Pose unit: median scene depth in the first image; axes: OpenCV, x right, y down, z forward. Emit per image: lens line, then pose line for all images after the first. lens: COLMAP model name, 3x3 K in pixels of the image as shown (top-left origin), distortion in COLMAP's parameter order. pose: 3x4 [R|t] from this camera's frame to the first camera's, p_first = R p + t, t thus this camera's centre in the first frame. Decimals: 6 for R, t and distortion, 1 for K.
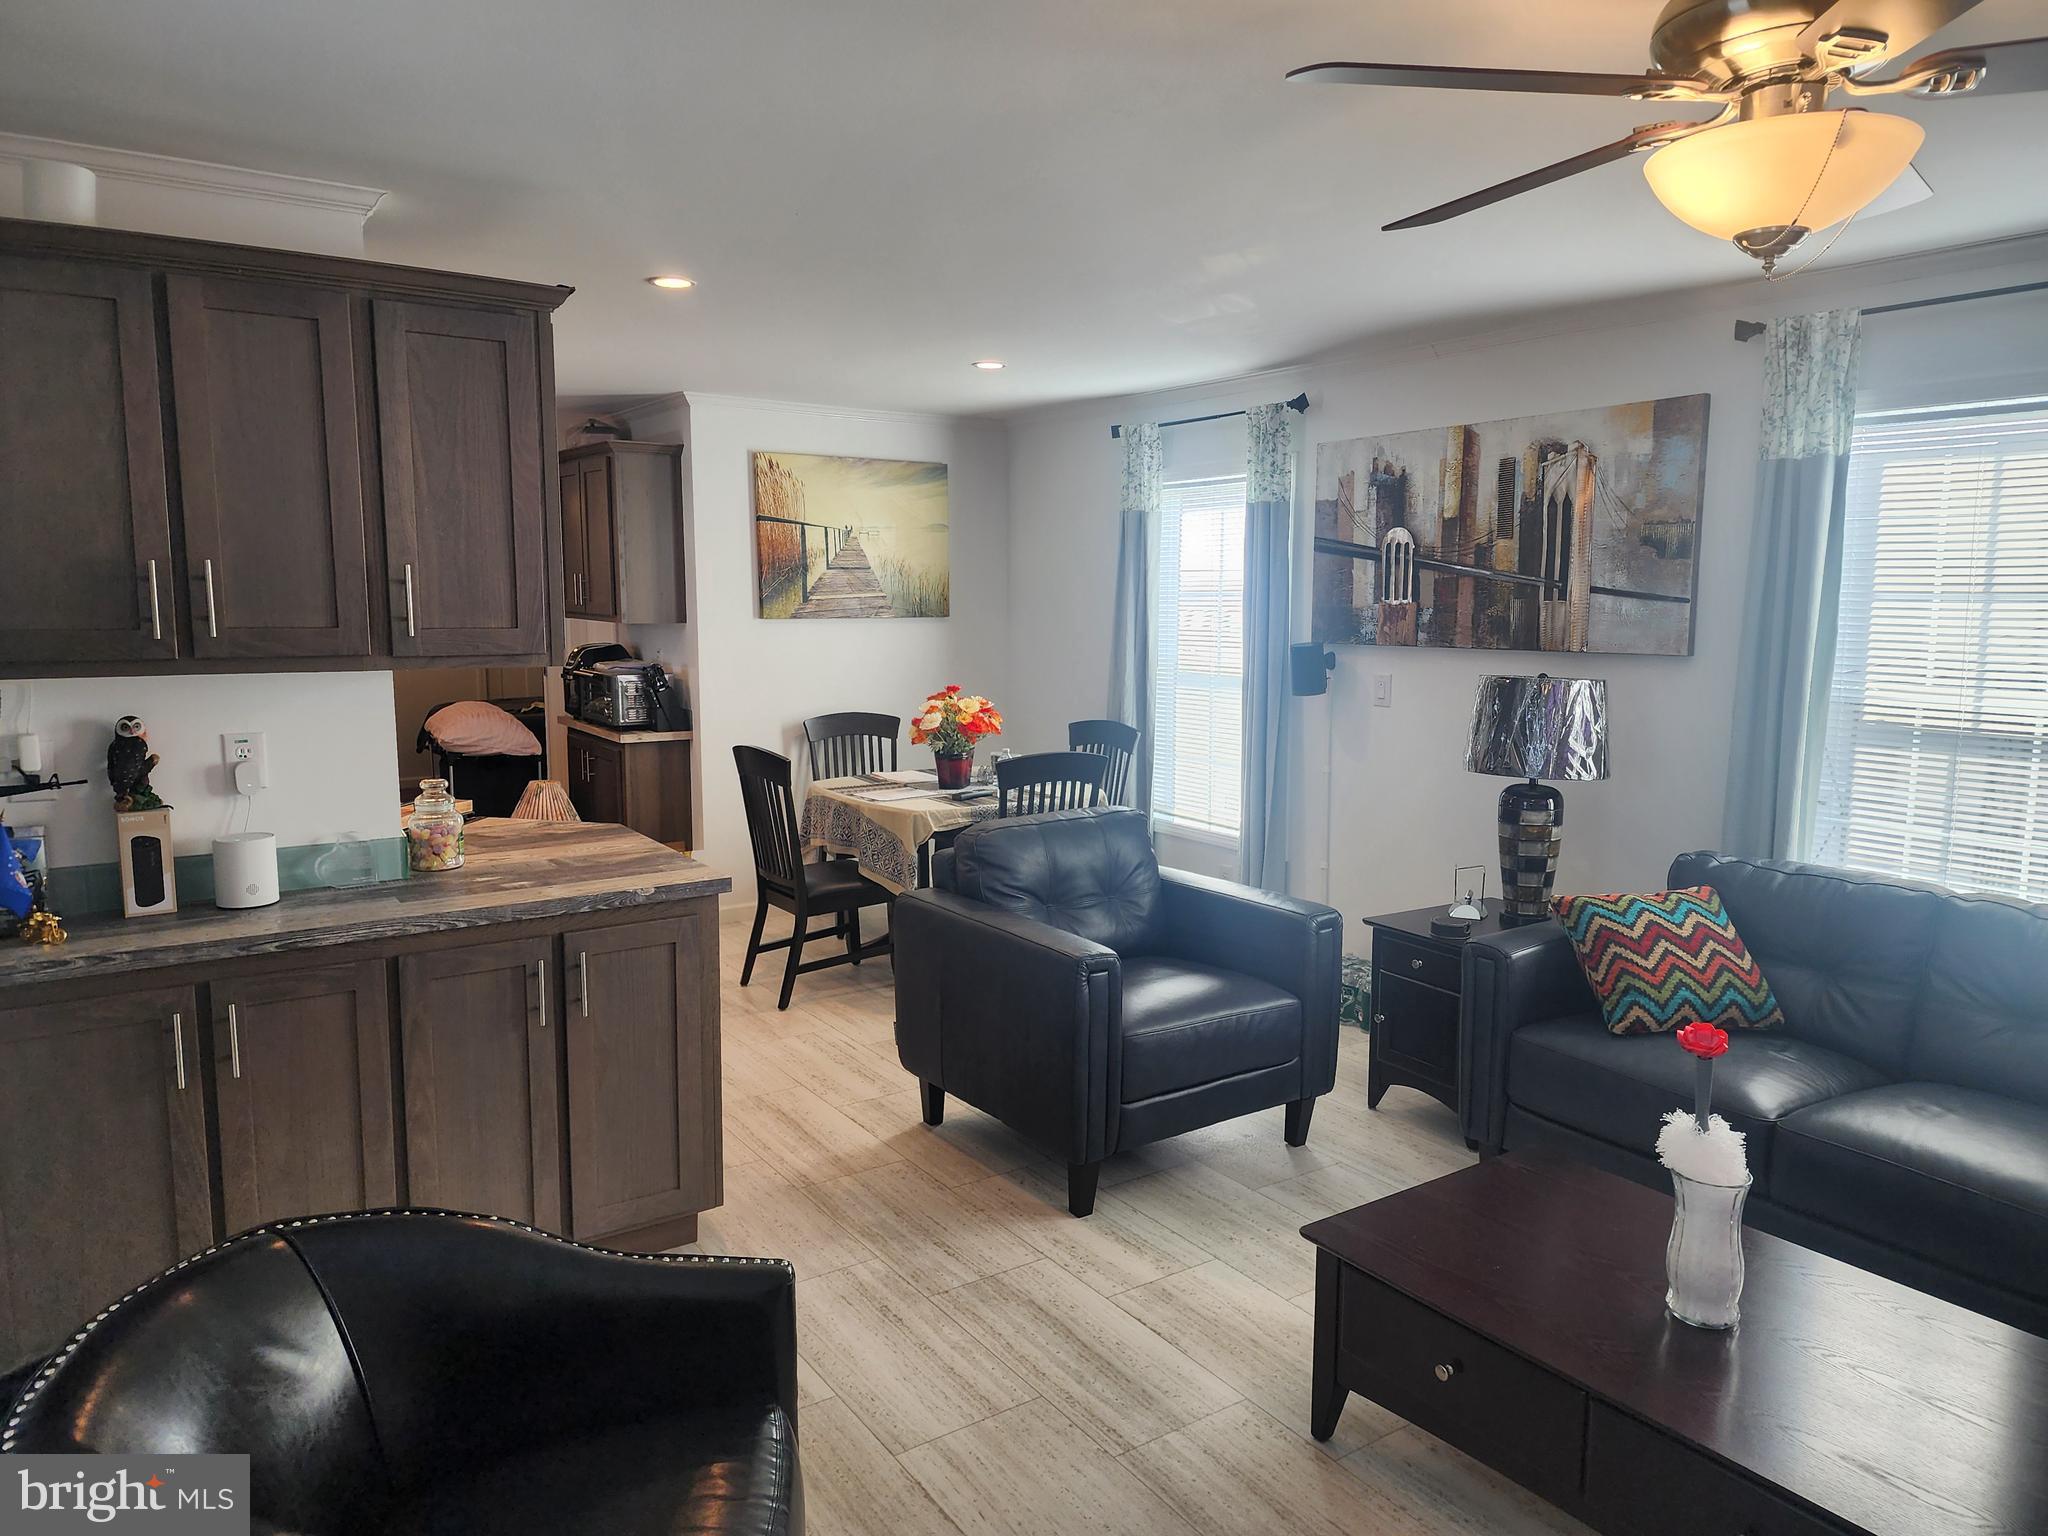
lens RADIAL K [[1364.4, 0, 1032.8], [0, 1364.4, 752.7], [0, 0, 1]] dist [0.097839, -0.088639]
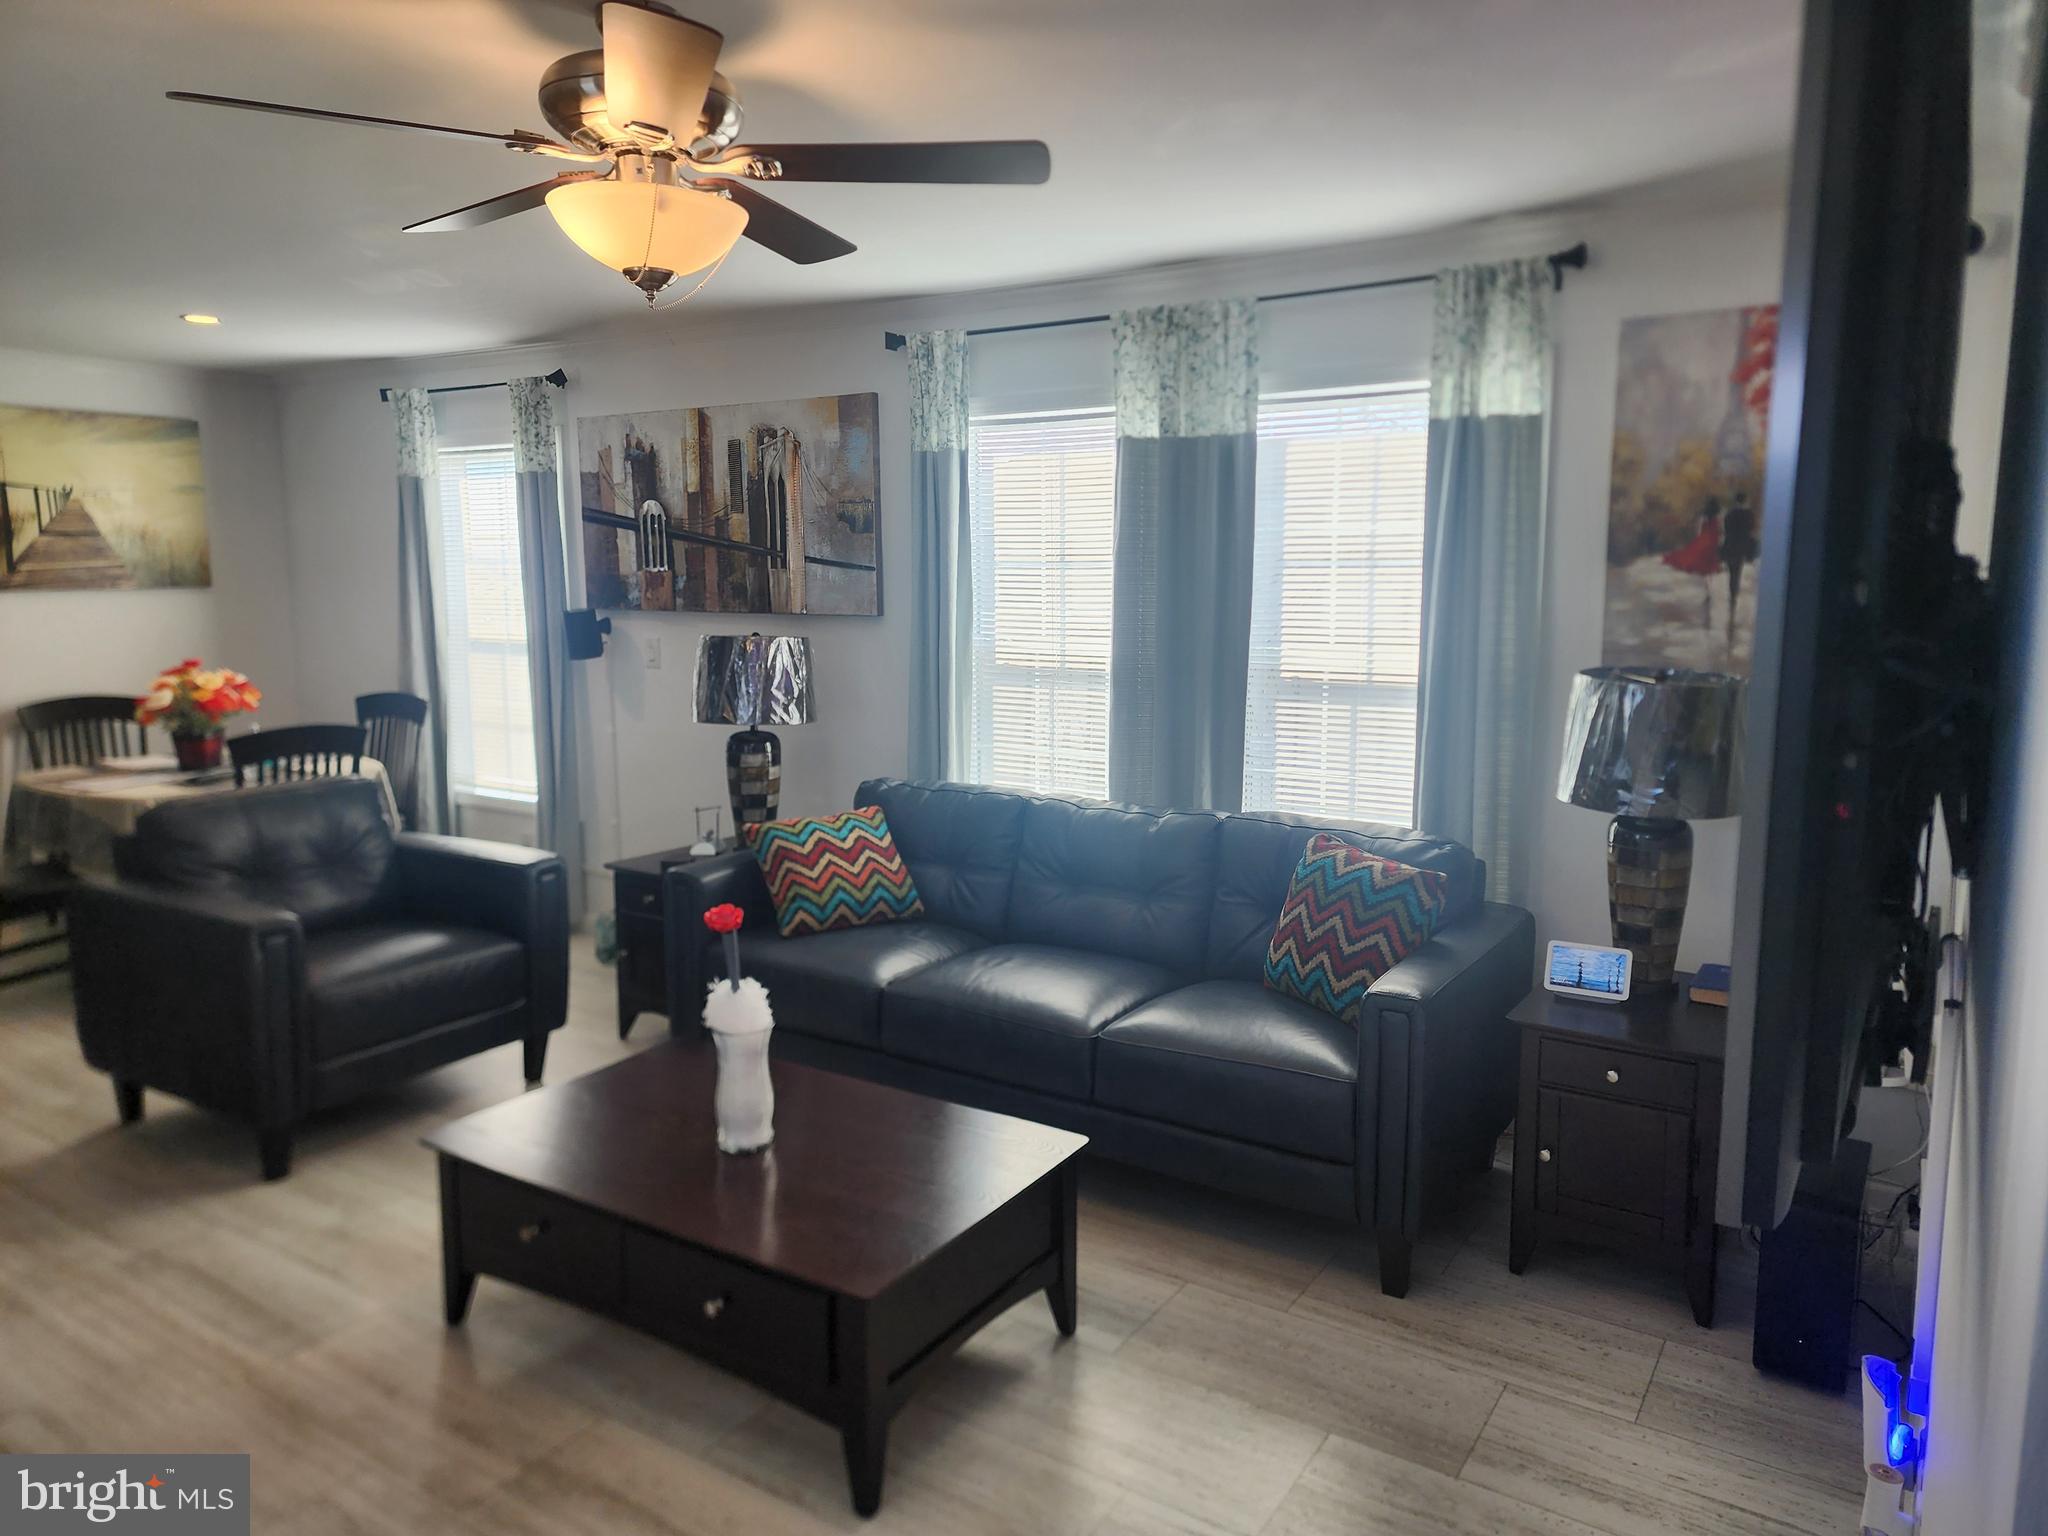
lens RADIAL K [[1357.9, 0, 1034.1], [0, 1357.9, 736.7], [0, 0, 1]] dist [0.095451, -0.090287]
pose [[0.922781, -0.053741, 0.381560, 0.140687], [0.050398, 0.998553, 0.018757, 0.017727], [-0.382016, 0.001921, 0.924154, -0.116290]]
